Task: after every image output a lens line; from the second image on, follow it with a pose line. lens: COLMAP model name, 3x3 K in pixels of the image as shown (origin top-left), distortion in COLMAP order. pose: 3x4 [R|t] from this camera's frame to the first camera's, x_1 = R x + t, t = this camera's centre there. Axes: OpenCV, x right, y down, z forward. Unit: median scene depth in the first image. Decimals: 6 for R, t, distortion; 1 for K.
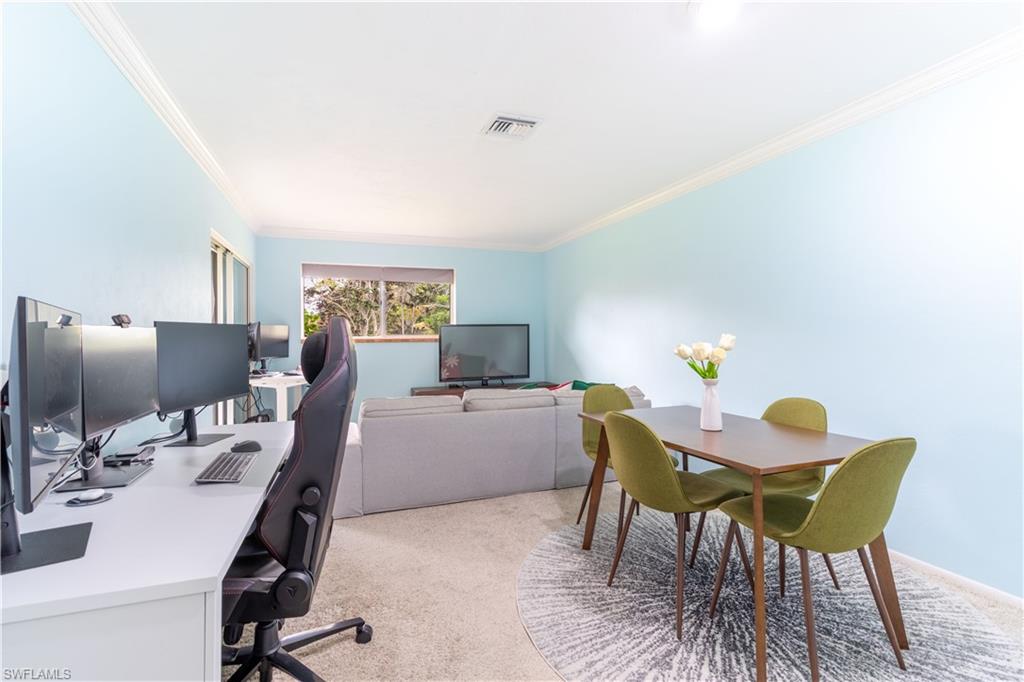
lens RADIAL K [[473.0, 0, 510.7], [0, 473.0, 336.5], [0, 0, 1]] dist [0.001278, 0.000227]
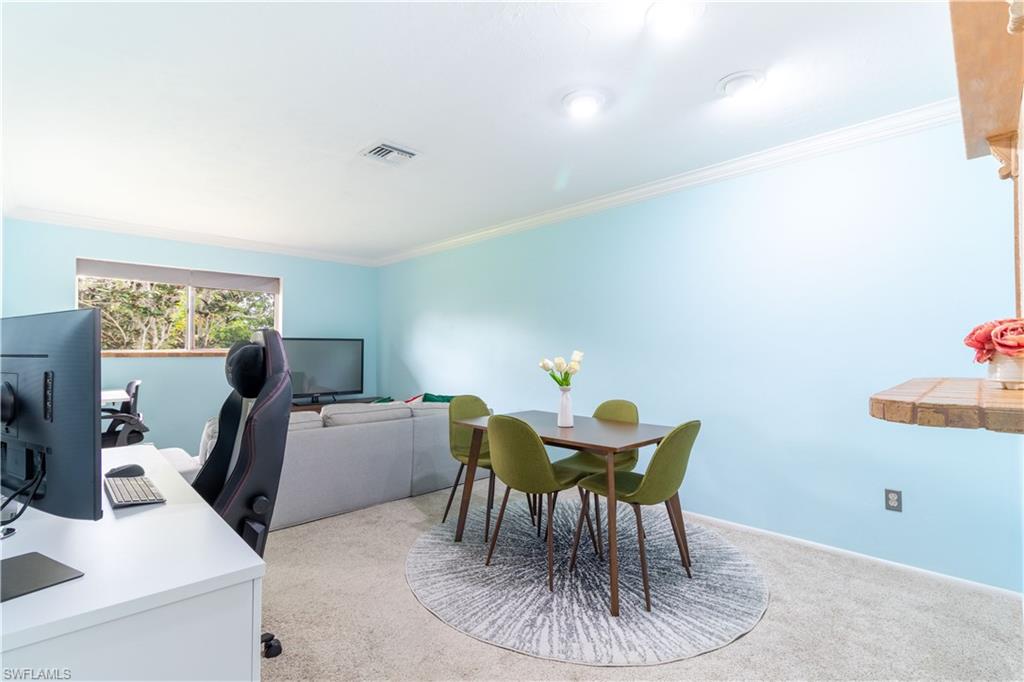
lens RADIAL K [[473.0, 0, 518.2], [0, 473.0, 347.2], [0, 0, 1]] dist [0.001278, 0.000227]
pose [[0.913133, 0.012812, 0.407460, -0.197399], [-0.008476, 0.999887, -0.012445, 0.001658], [-0.407574, 0.007910, 0.913138, -0.099415]]
